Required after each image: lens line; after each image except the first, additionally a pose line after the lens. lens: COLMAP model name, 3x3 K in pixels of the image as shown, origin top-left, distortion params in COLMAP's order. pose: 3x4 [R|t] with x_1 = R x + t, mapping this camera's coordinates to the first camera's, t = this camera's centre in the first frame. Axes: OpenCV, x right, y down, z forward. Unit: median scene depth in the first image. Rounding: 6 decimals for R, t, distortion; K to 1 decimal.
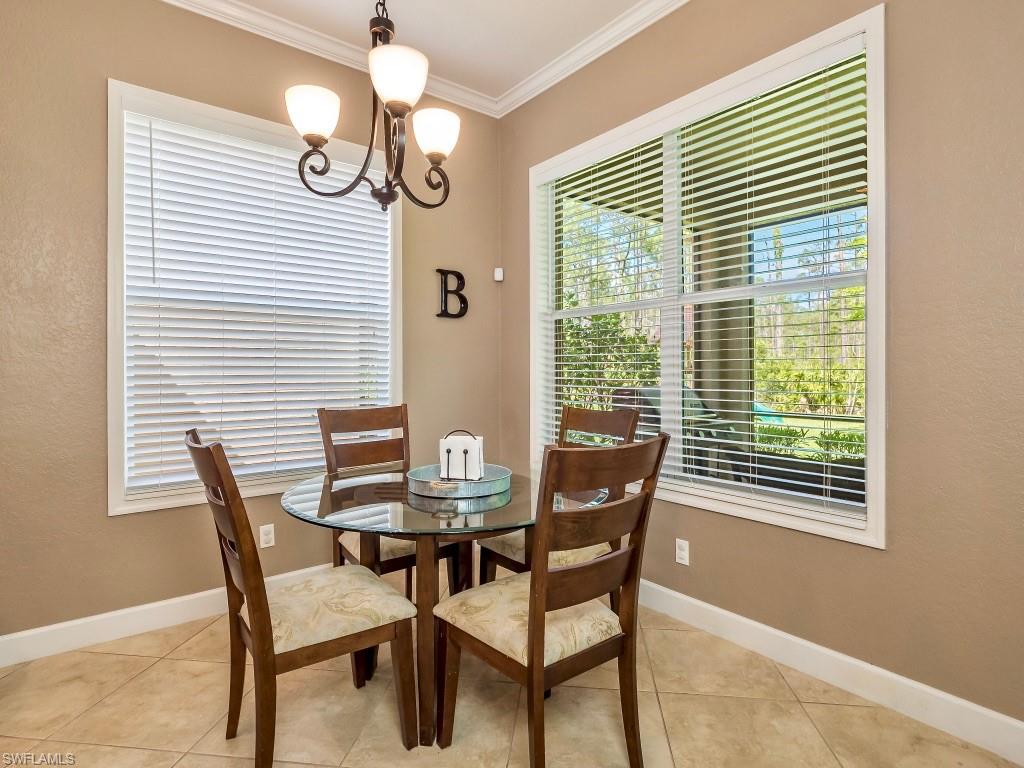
lens RADIAL K [[539.3, 0, 507.5], [0, 539.3, 372.0], [0, 0, 1]] dist [-0.001389, -0.000862]
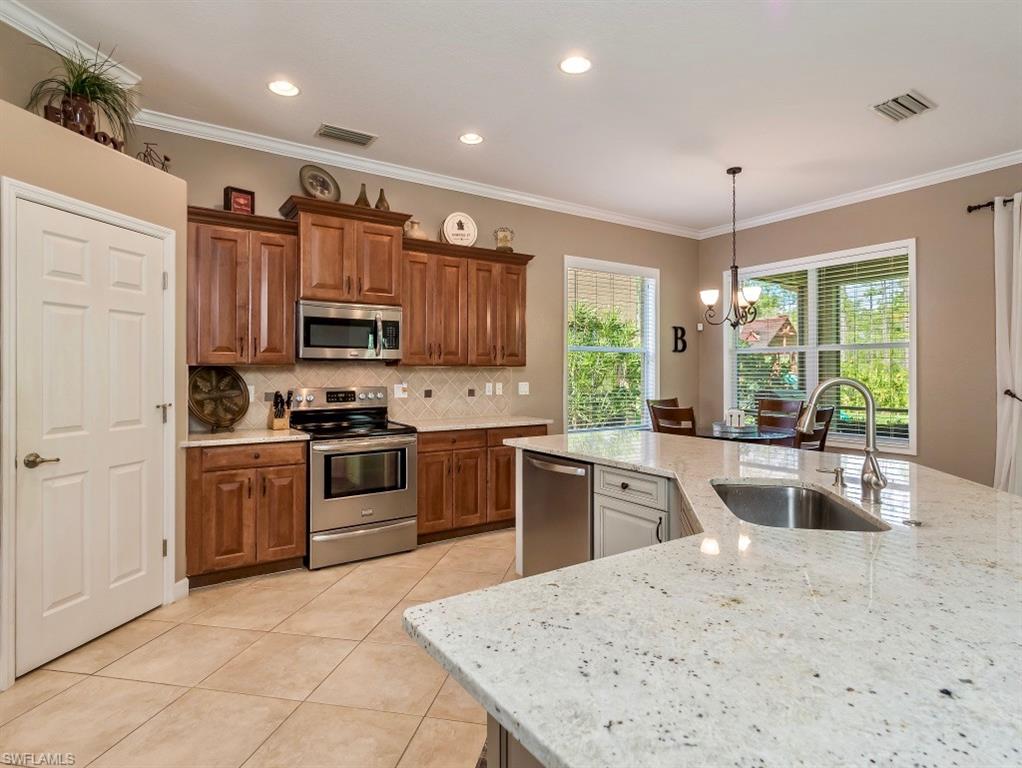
lens RADIAL K [[546.7, 0, 508.9], [0, 546.7, 368.6], [0, 0, 1]] dist [0.000165, -0.001034]
pose [[0.997189, 0.002443, -0.074883, -0.551885], [-0.002983, 0.999970, -0.007103, -0.028798], [0.074863, 0.007306, 0.997167, -0.926932]]
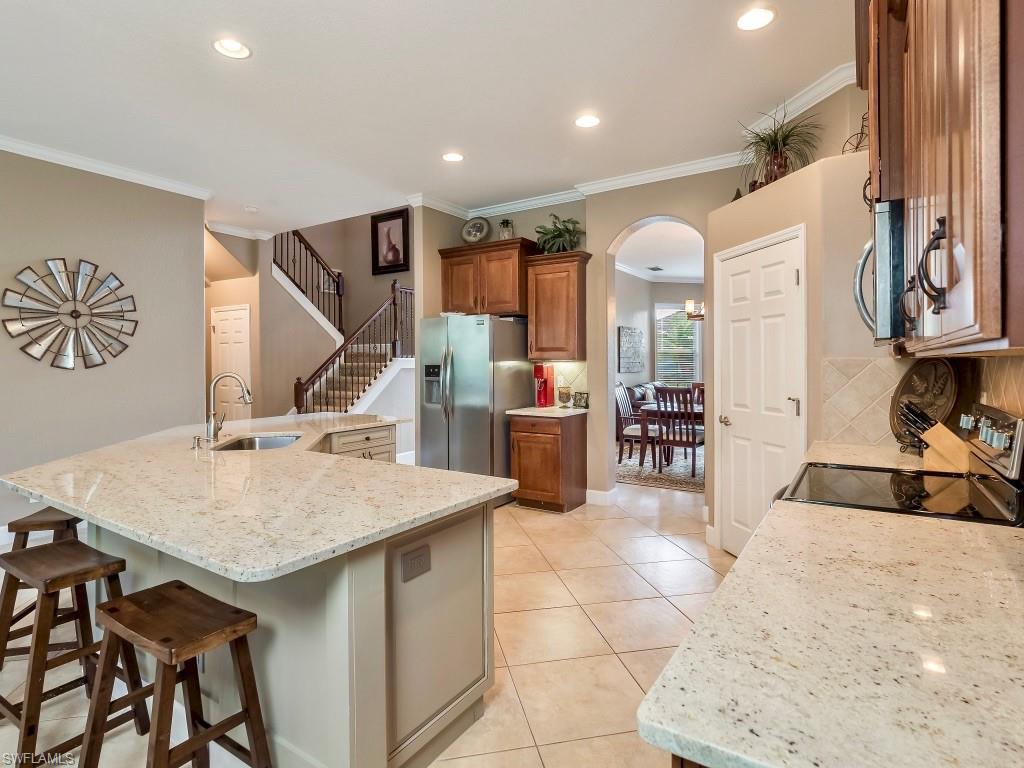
lens RADIAL K [[542.8, 0, 516.1], [0, 542.8, 370.5], [0, 0, 1]] dist [-0.000705, -0.000861]
pose [[-0.945572, 0.012945, -0.325155, -0.439423], [0.007569, 0.999813, 0.017793, -0.040701], [0.325324, 0.014363, -0.945493, 0.604788]]
